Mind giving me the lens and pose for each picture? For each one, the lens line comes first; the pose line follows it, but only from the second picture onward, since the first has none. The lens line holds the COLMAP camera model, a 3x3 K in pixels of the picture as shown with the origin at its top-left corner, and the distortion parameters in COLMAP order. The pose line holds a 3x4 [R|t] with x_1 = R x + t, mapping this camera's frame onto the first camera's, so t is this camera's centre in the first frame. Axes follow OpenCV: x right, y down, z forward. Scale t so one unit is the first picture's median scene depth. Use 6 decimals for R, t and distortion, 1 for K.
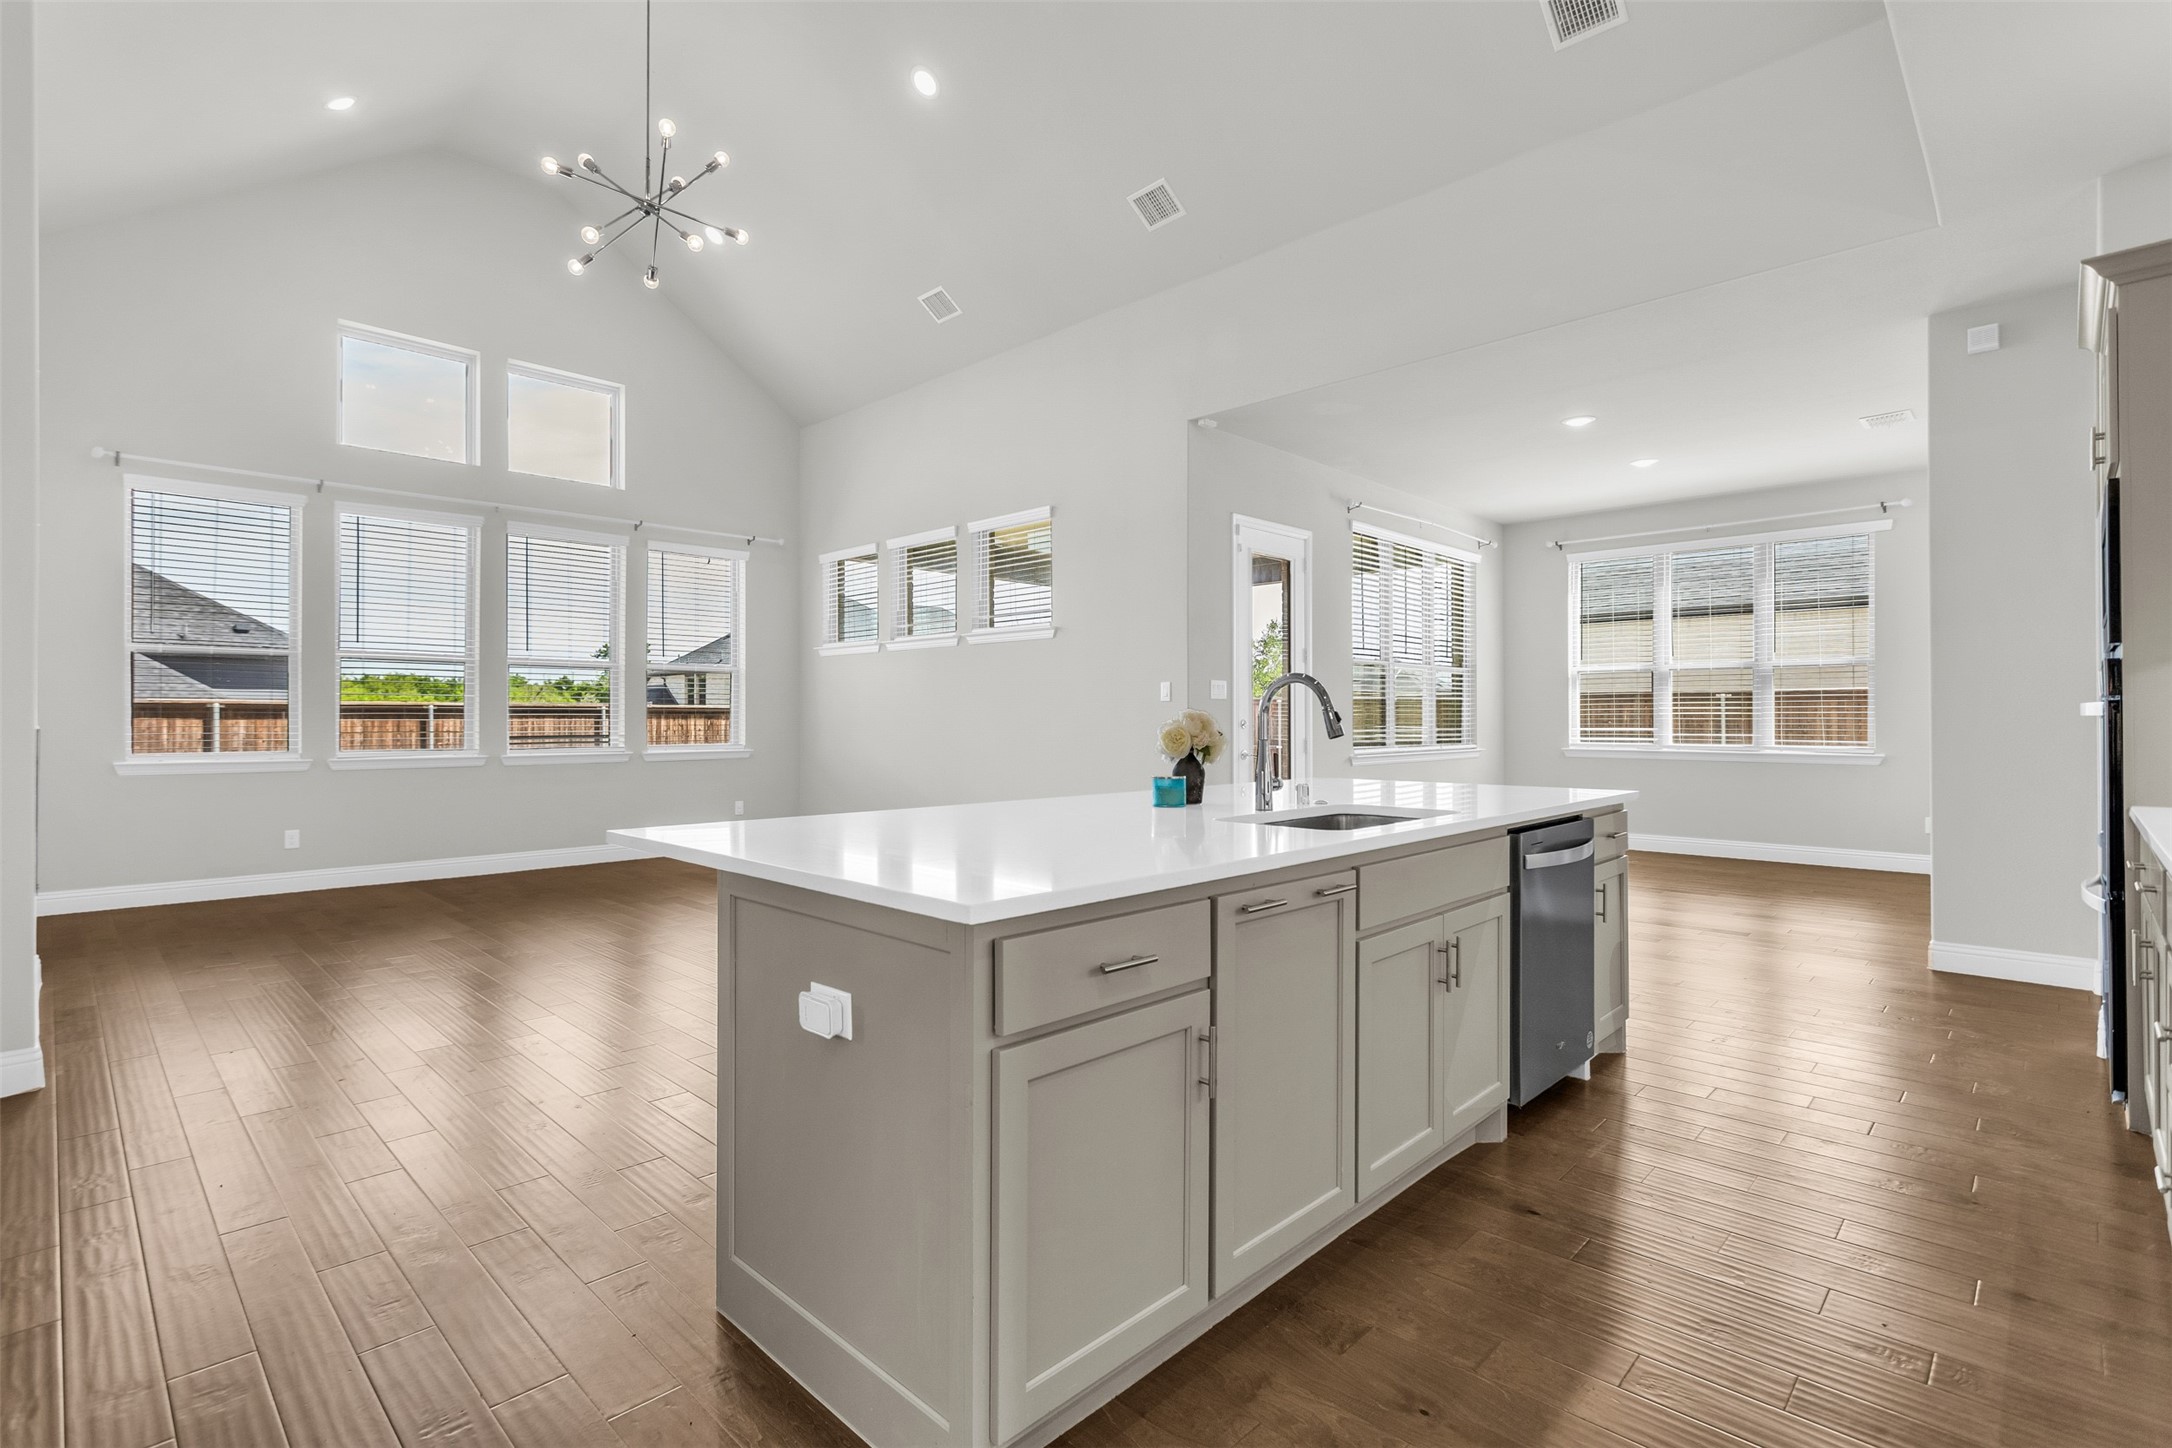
lens RADIAL K [[1017.1, 0, 1091.4], [0, 1017.1, 713.1], [0, 0, 1]] dist [-0.003352, -0.001479]
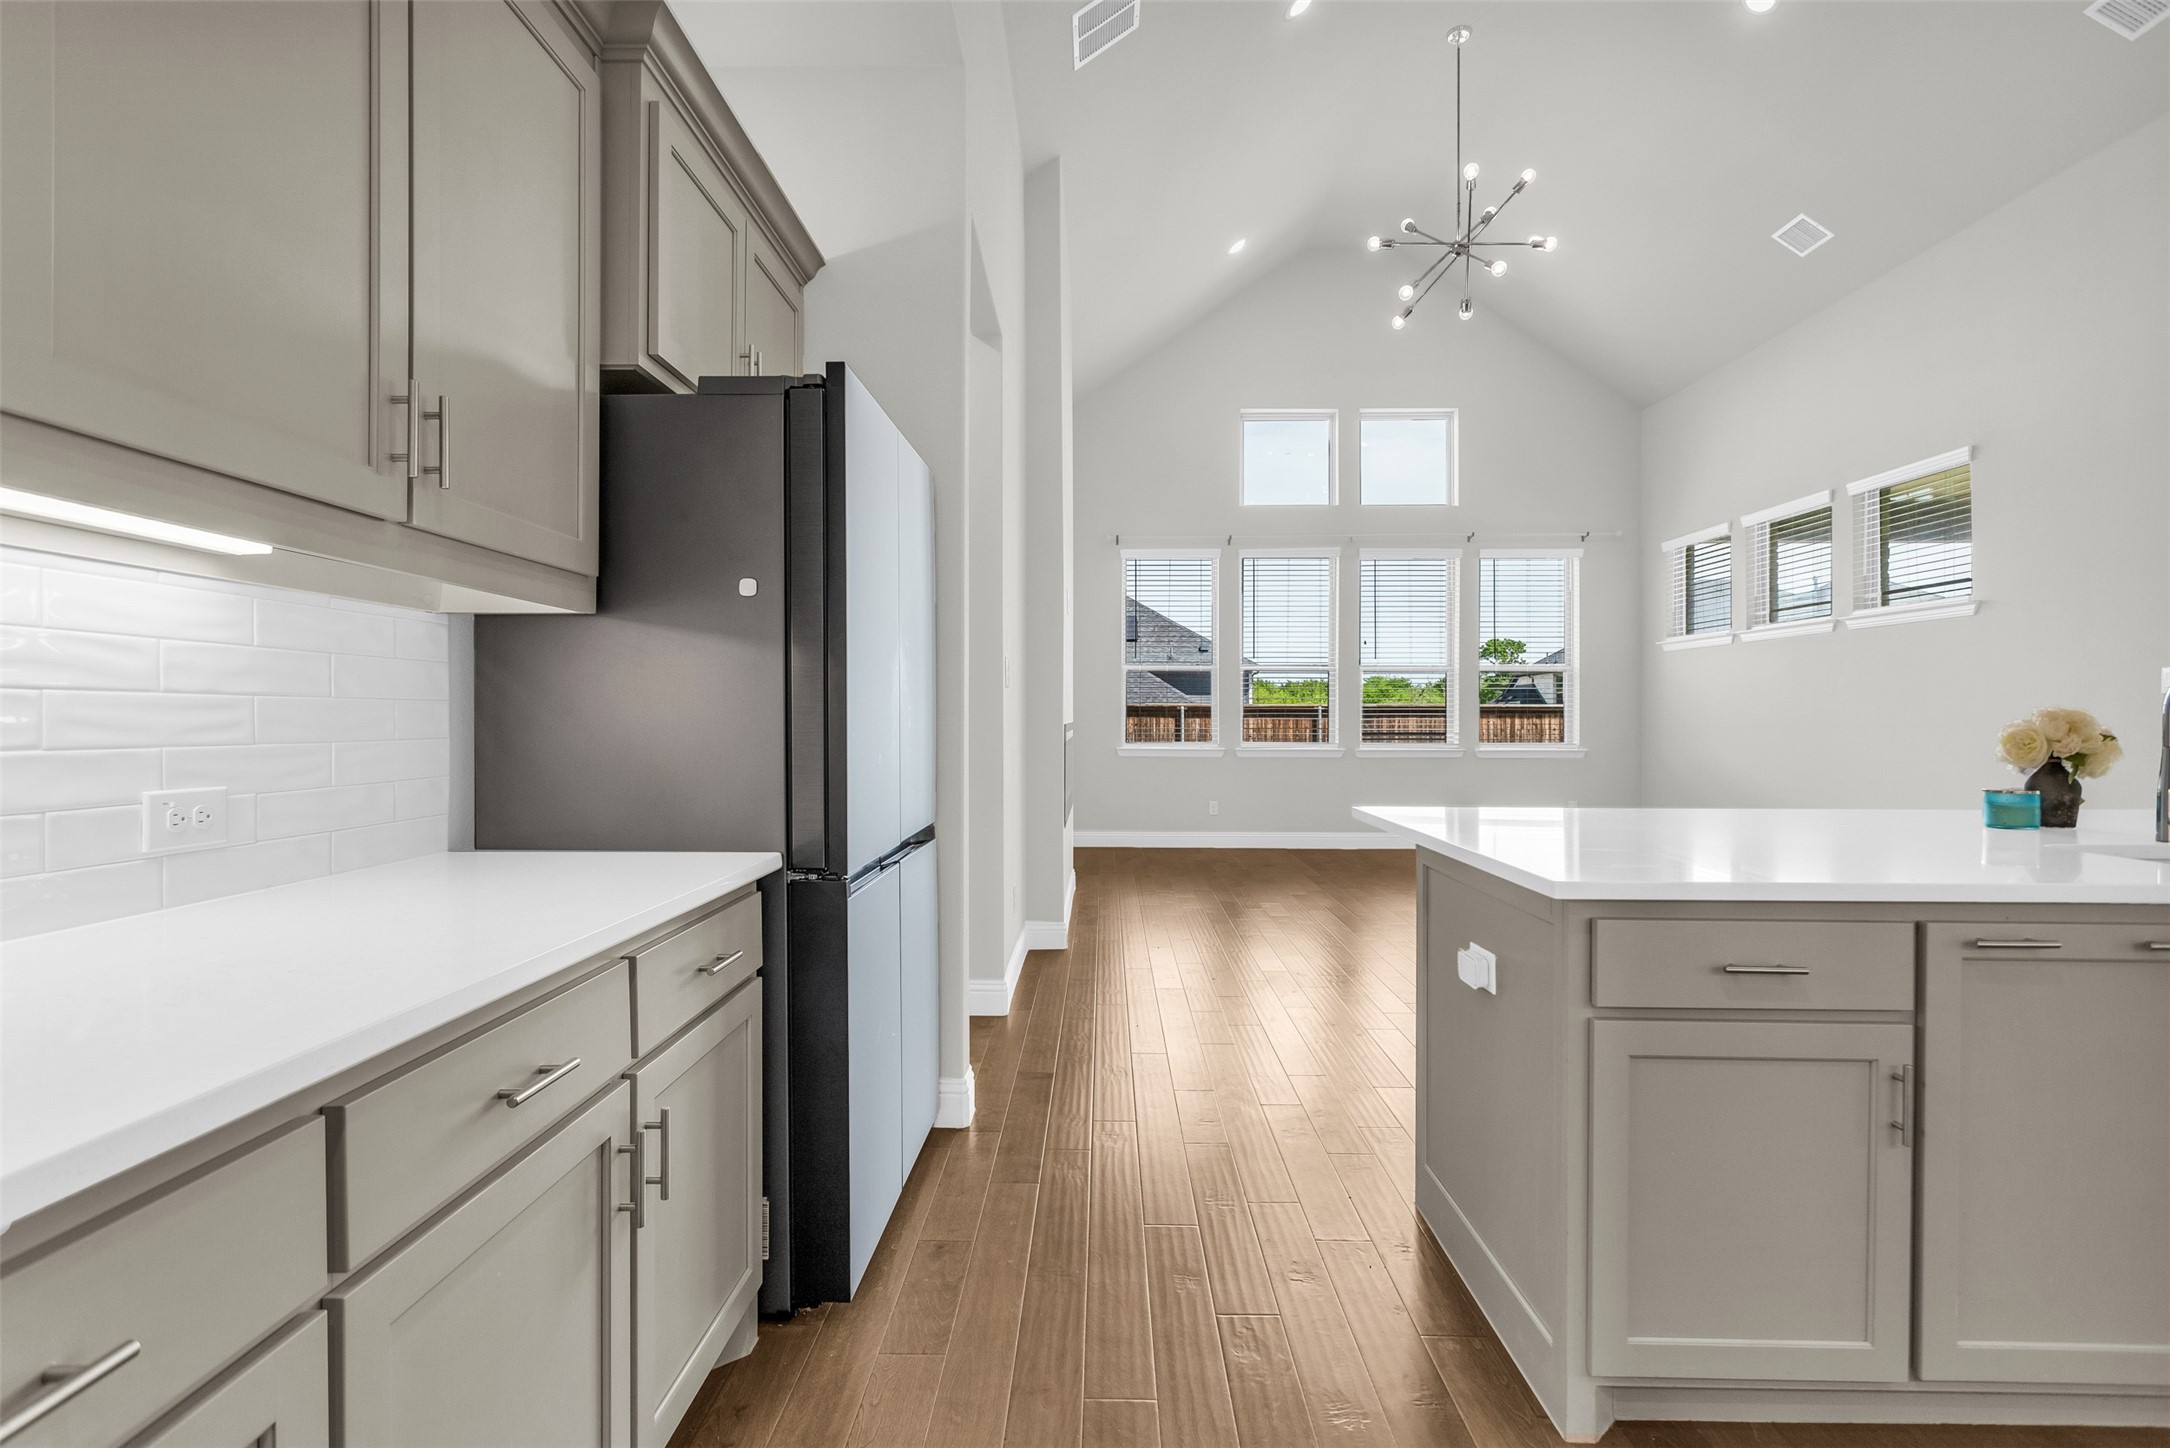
lens RADIAL K [[1016.1, 0, 1071.4], [0, 1016.1, 720.0], [0, 0, 1]] dist [-0.003352, -0.001479]
pose [[0.668031, 0.003091, -0.744127, 0.069326], [0.002497, 0.999976, 0.006396, -0.000110], [0.744129, -0.006131, 0.668008, -0.028105]]
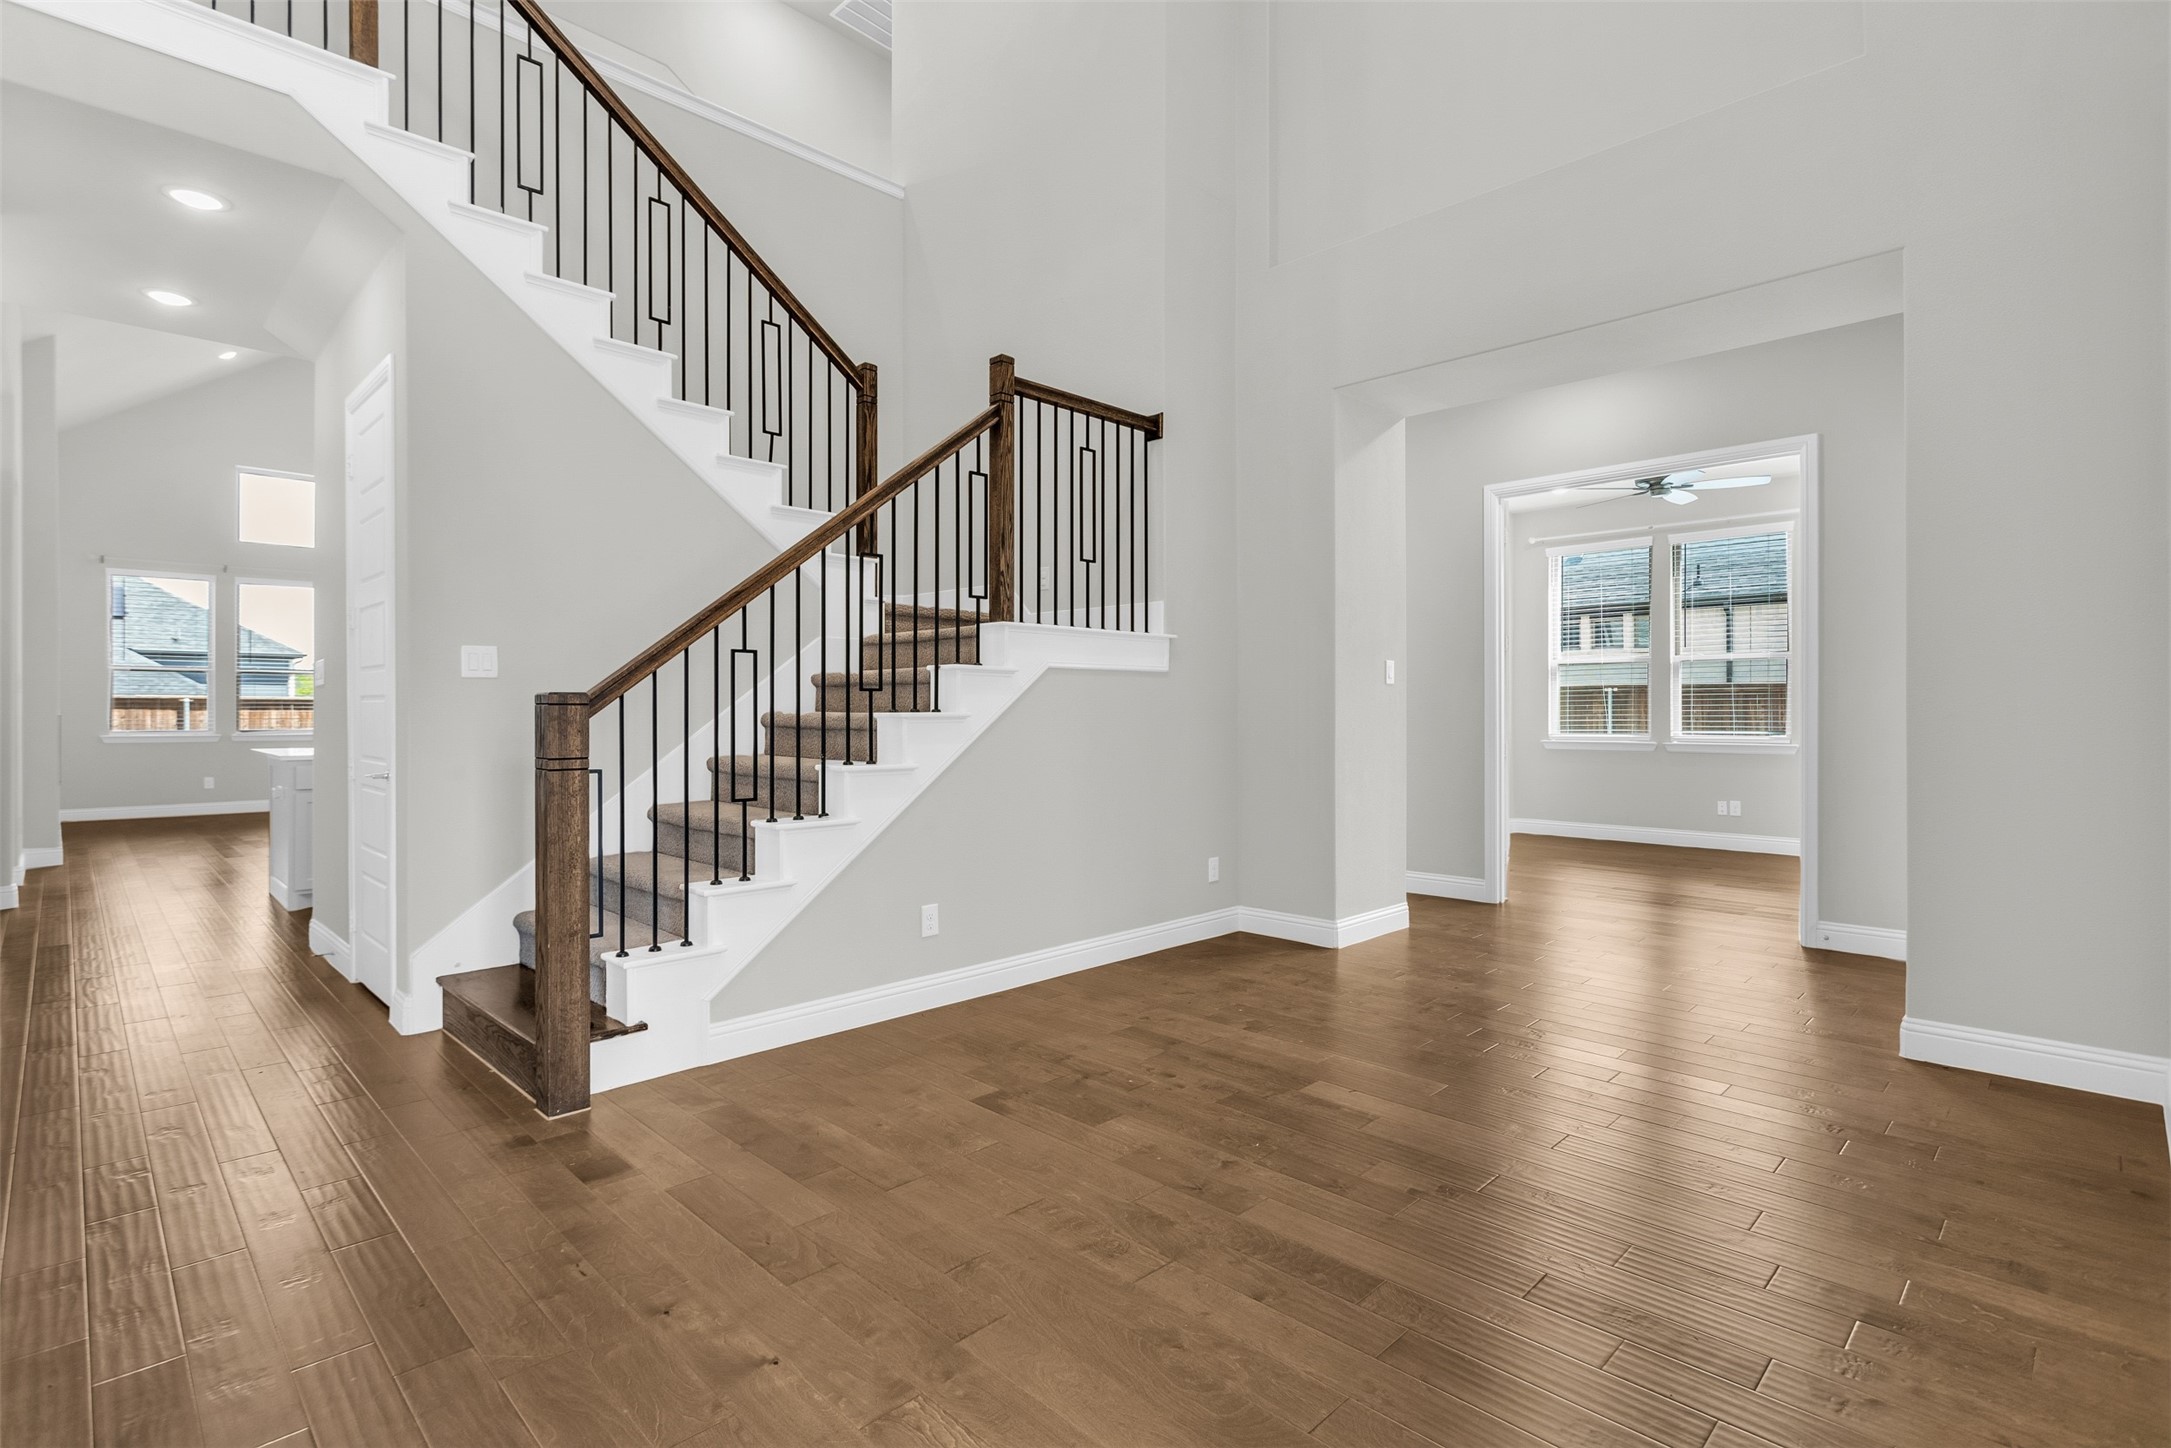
lens RADIAL K [[1016.6, 0, 1081.3], [0, 1016.6, 716.4], [0, 0, 1]] dist [-0.003352, -0.001479]
pose [[0.999885, 0.000794, -0.015162, 0.564117], [-0.000619, 0.999933, 0.011521, -0.003234], [0.015170, -0.011510, 0.999819, -0.541129]]
